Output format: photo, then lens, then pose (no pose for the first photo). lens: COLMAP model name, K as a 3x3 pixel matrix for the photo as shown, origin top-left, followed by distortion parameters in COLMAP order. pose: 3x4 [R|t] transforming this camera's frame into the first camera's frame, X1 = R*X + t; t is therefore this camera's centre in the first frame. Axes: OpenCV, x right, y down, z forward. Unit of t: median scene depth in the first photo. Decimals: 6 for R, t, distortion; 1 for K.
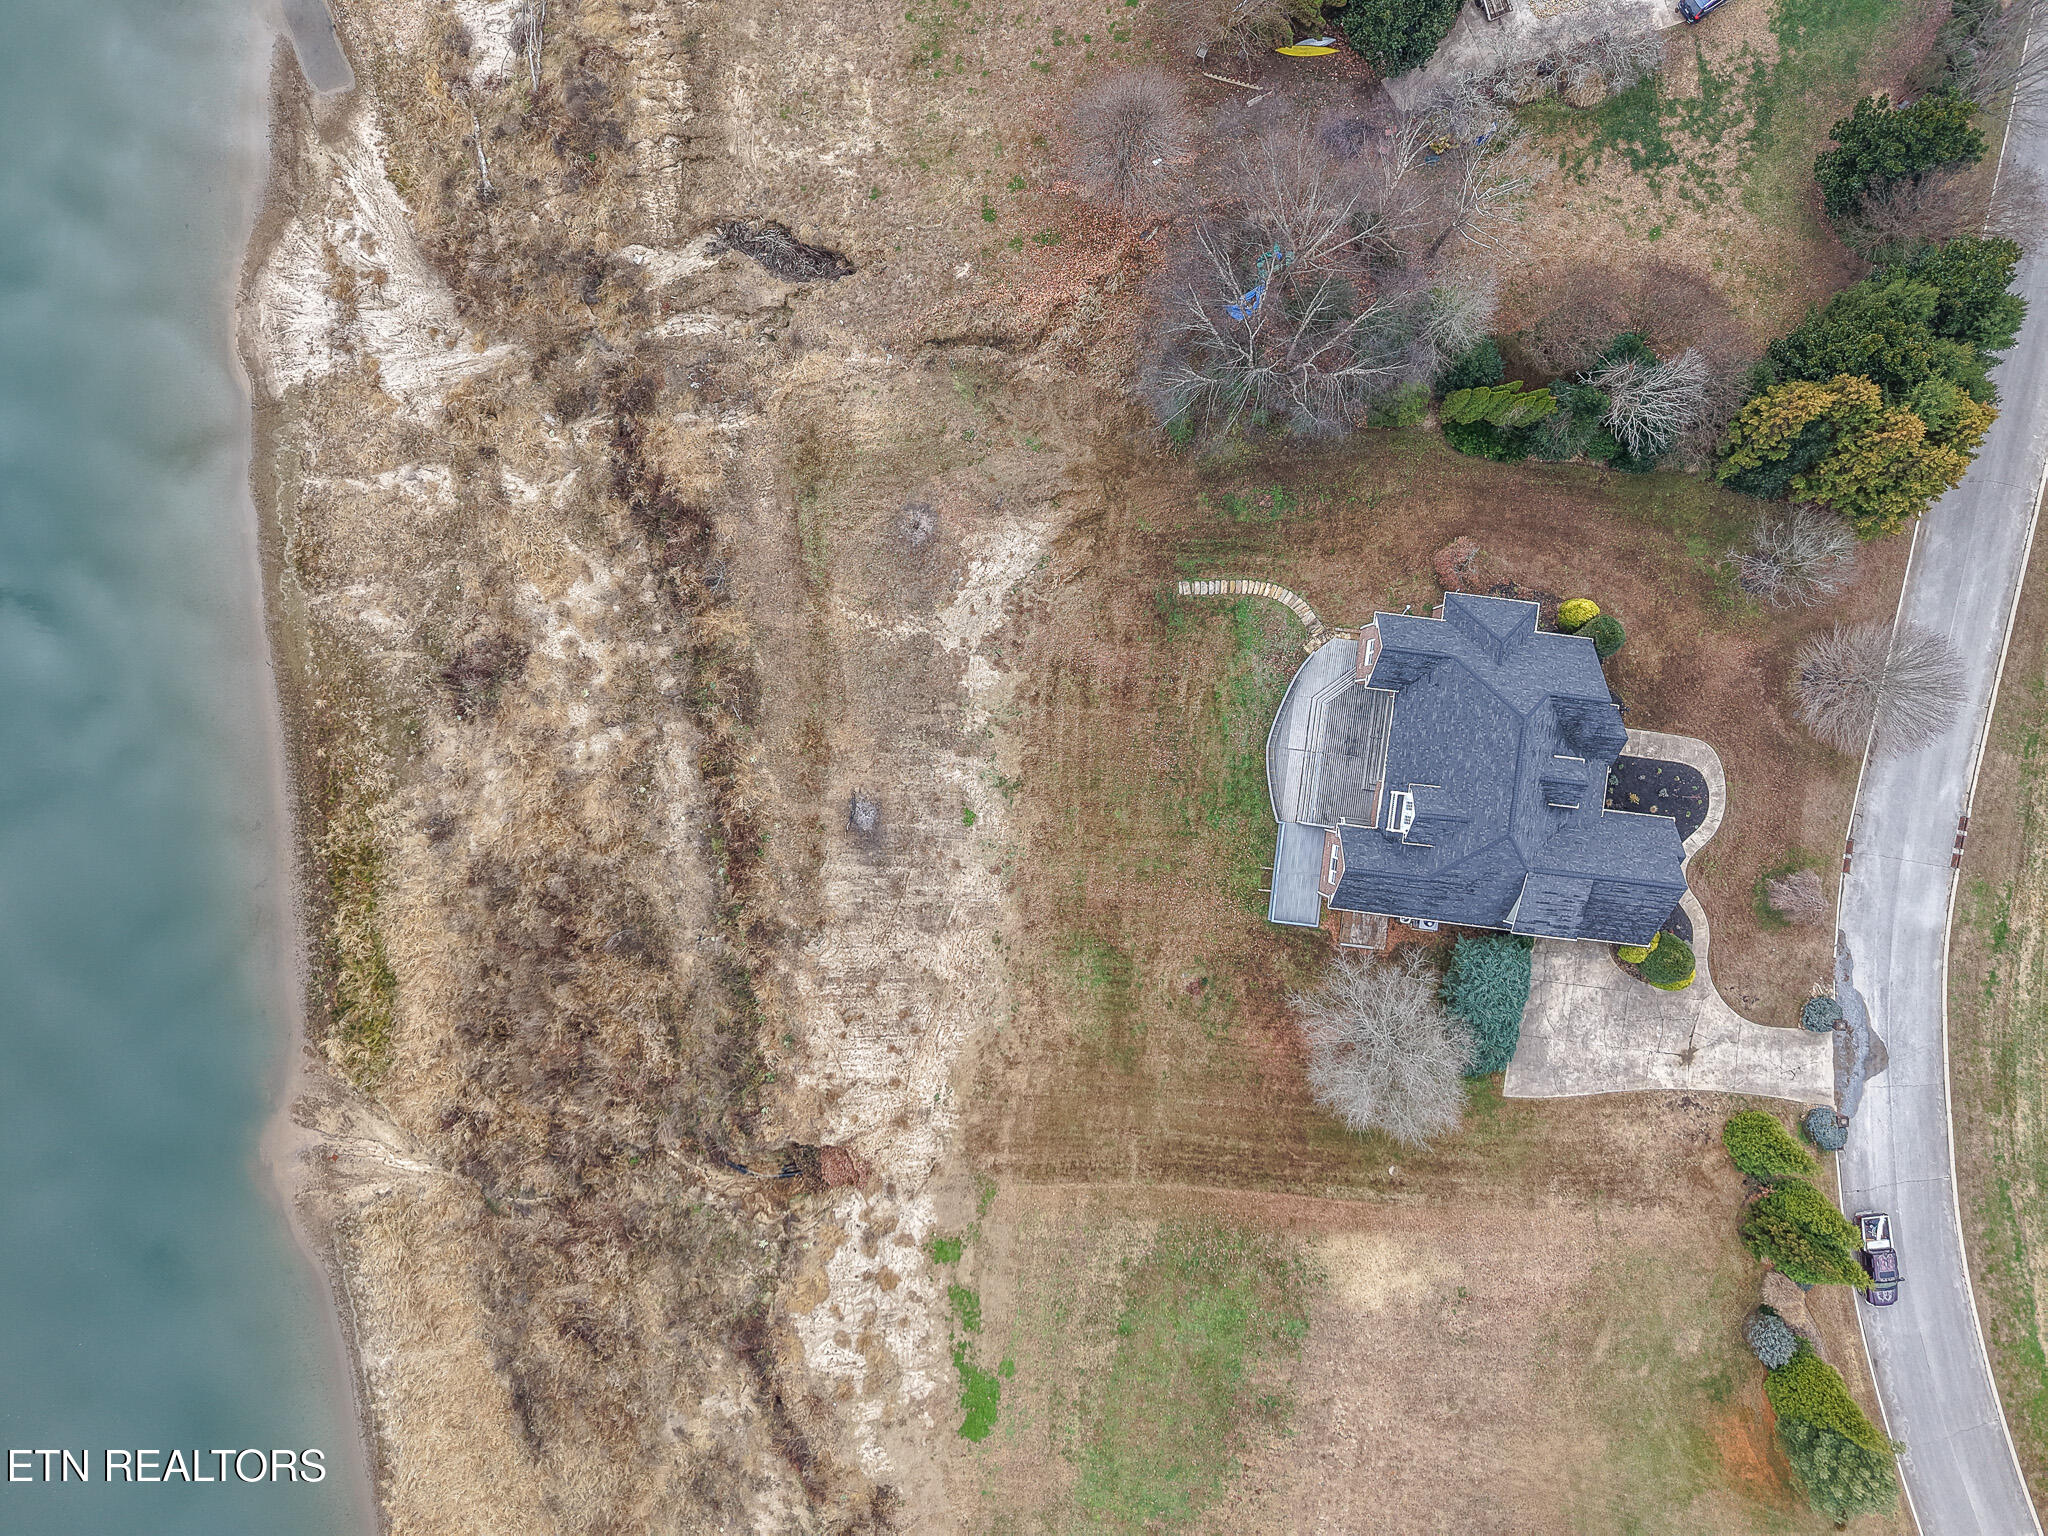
lens RADIAL K [[1382.4, 0, 1011.5], [0, 1382.4, 775.0], [0, 0, 1]] dist [0.034621, -0.040682]
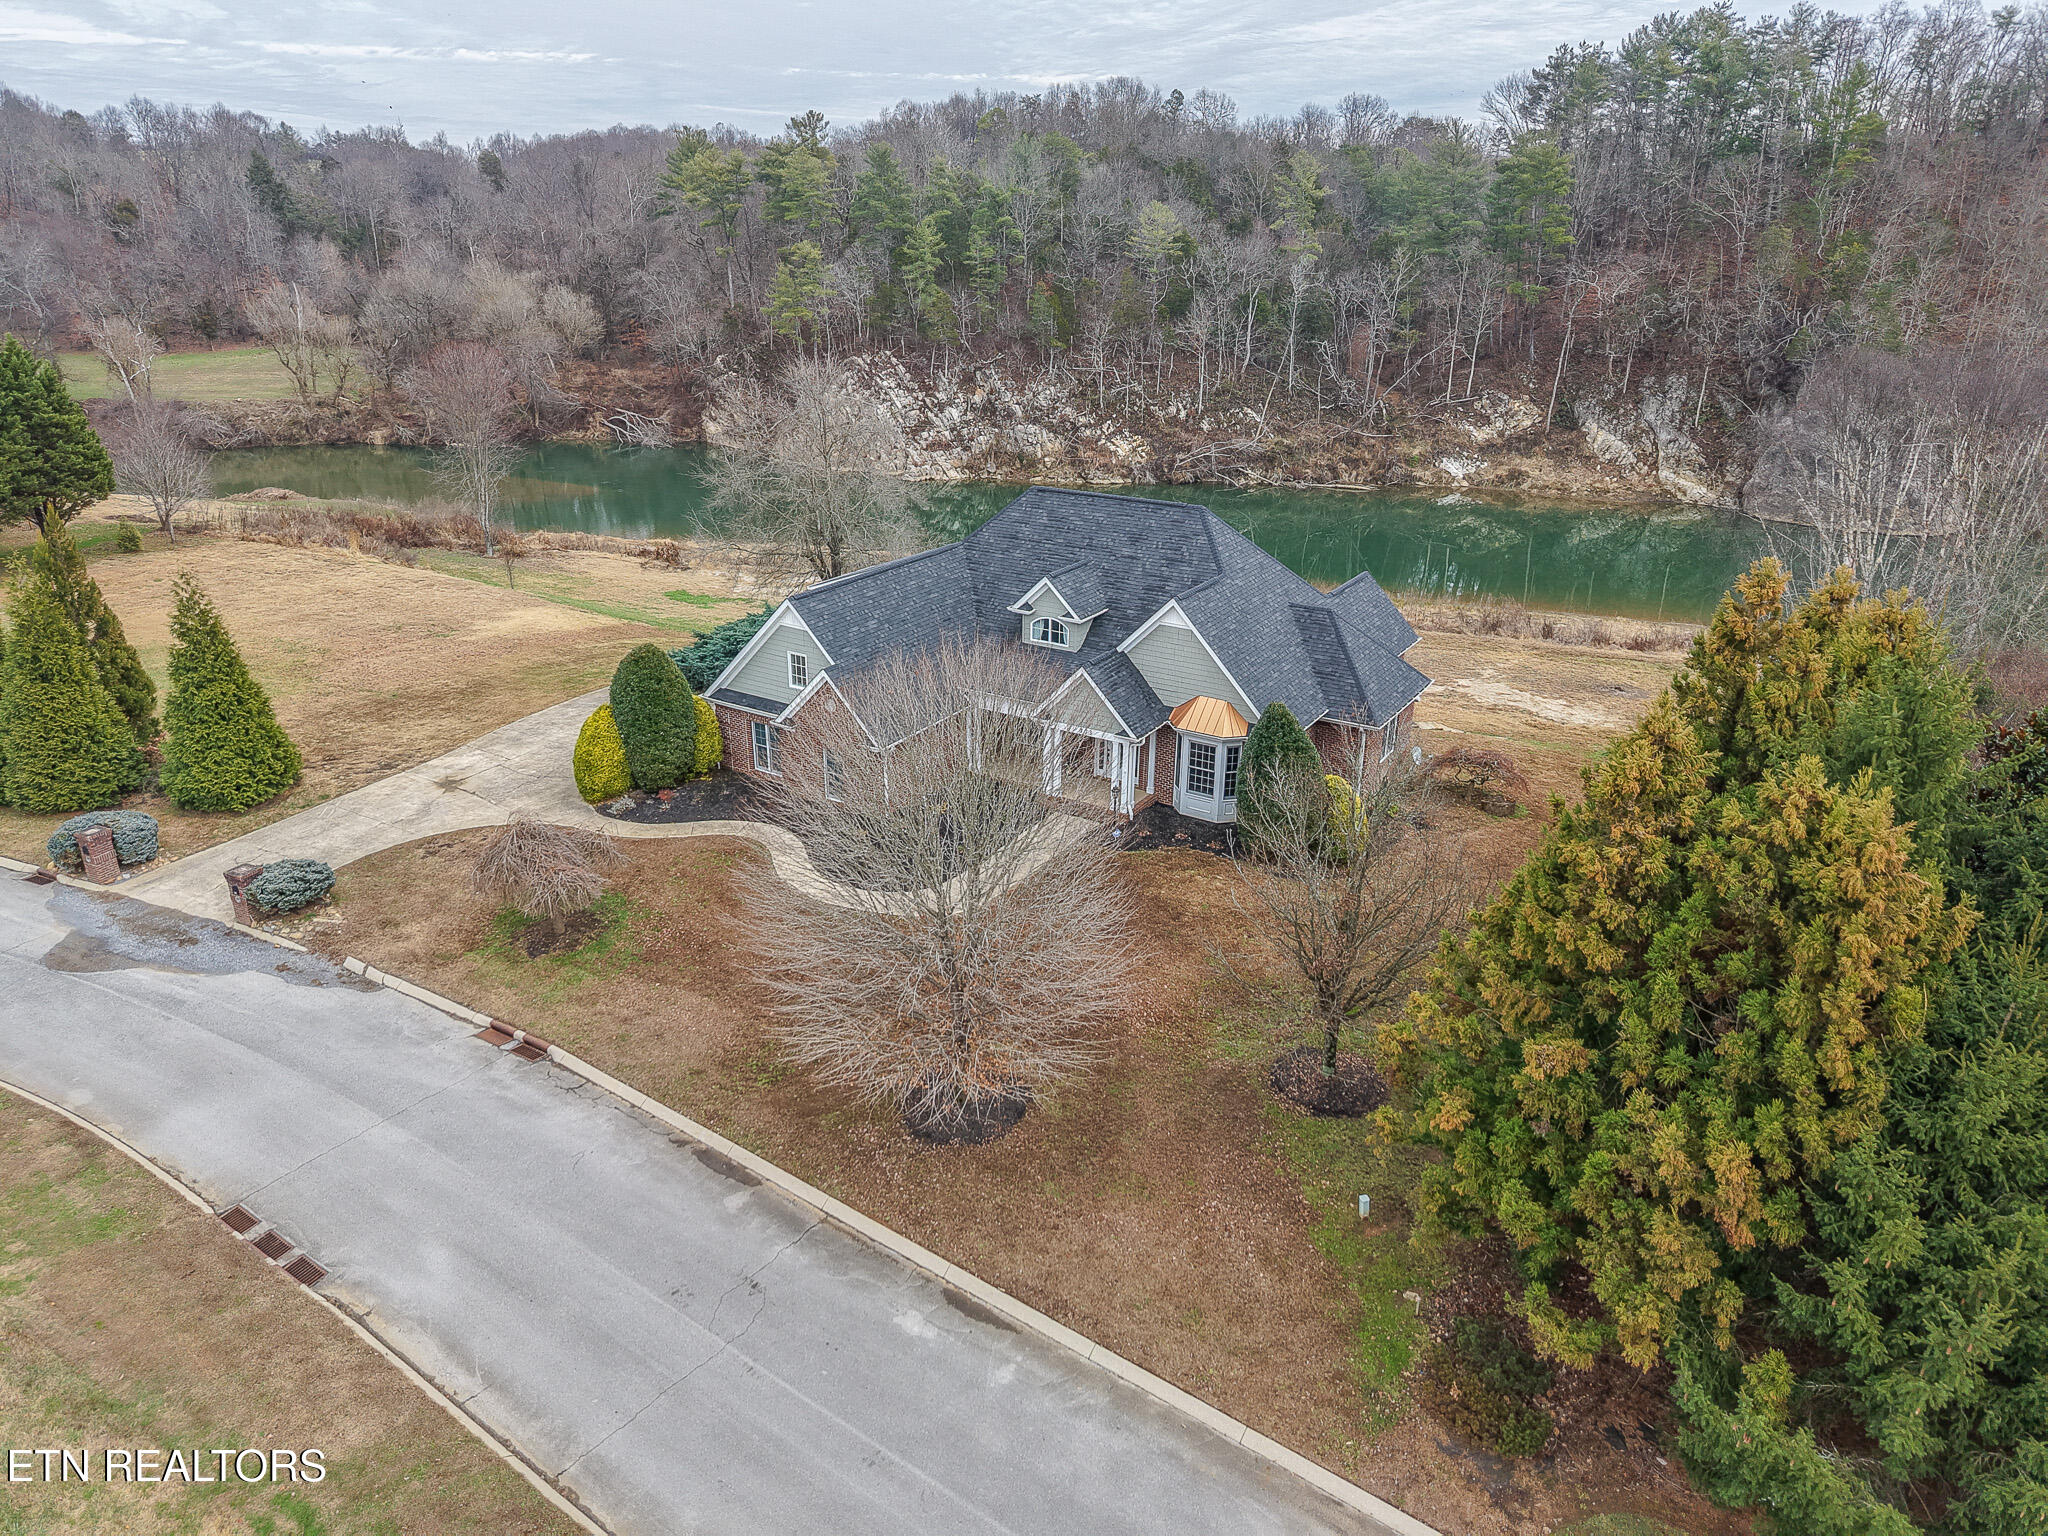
lens RADIAL K [[1382.4, 0, 1011.4], [0, 1382.4, 755.4], [0, 0, 1]] dist [0.034621, -0.040682]
pose [[-0.429384, 0.308635, -0.848749, 0.783609], [-0.902307, -0.186531, 0.388650, -0.179376], [-0.038367, 0.932712, 0.358576, 0.742299]]
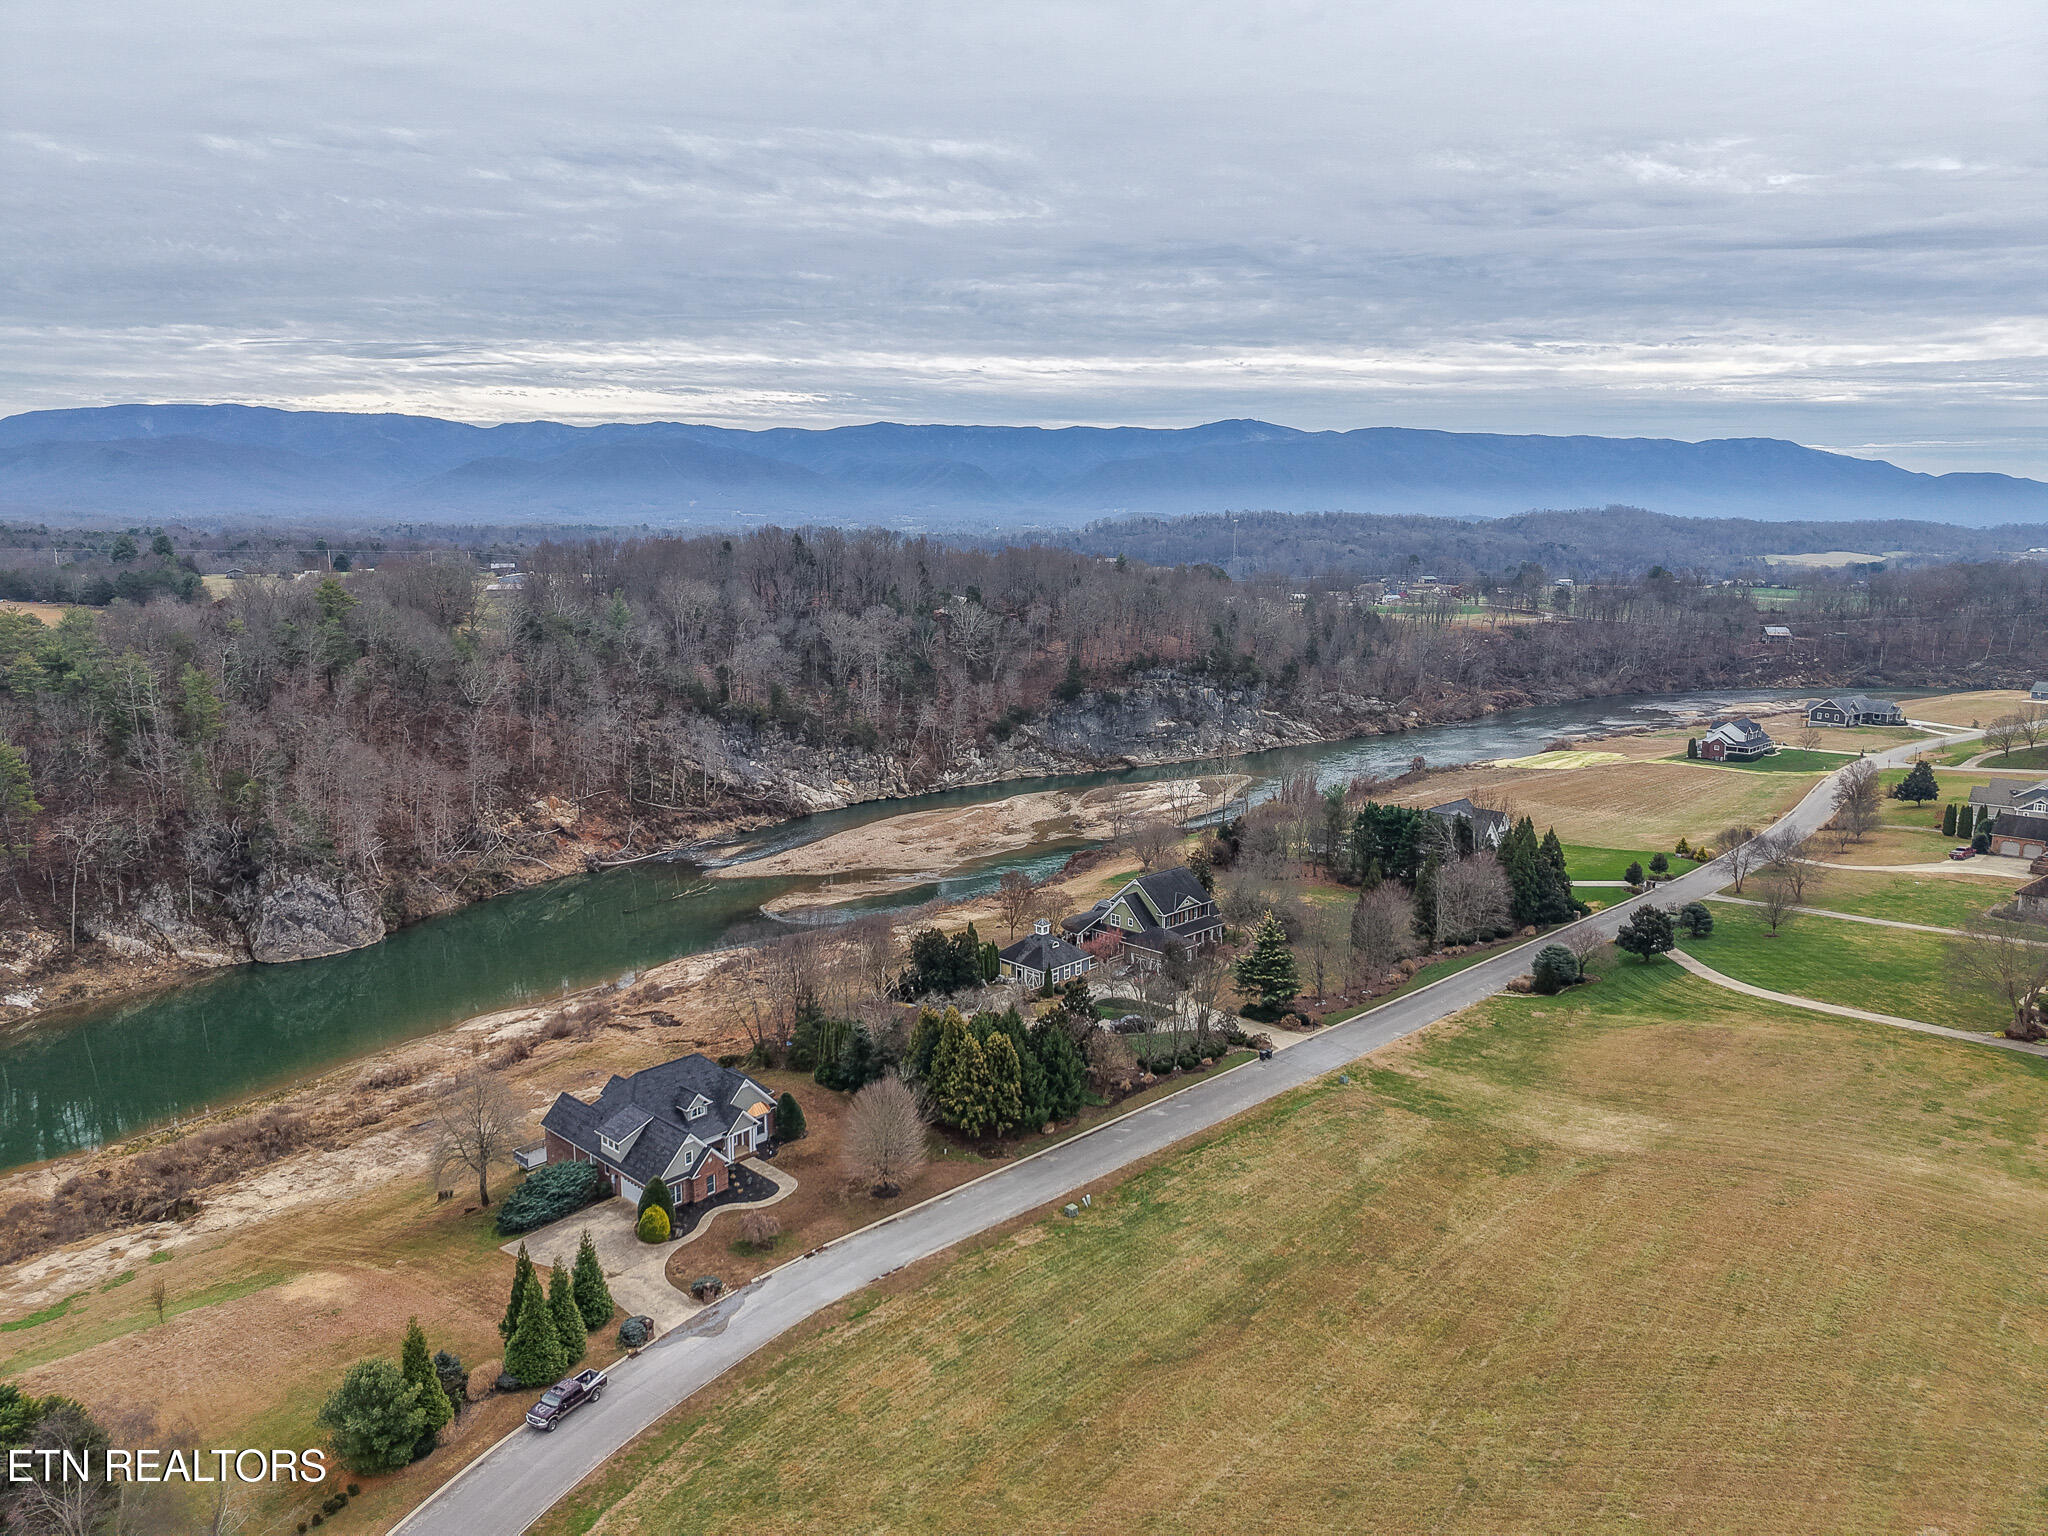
lens RADIAL K [[1382.4, 0, 1034.2], [0, 1382.4, 757.7], [0, 0, 1]] dist [0.034621, -0.040682]
pose [[0.810311, 0.081392, -0.580320, 1.404877], [-0.586000, 0.112432, -0.802473, 0.885034], [-0.000068, 0.990320, 0.138801, 0.329978]]
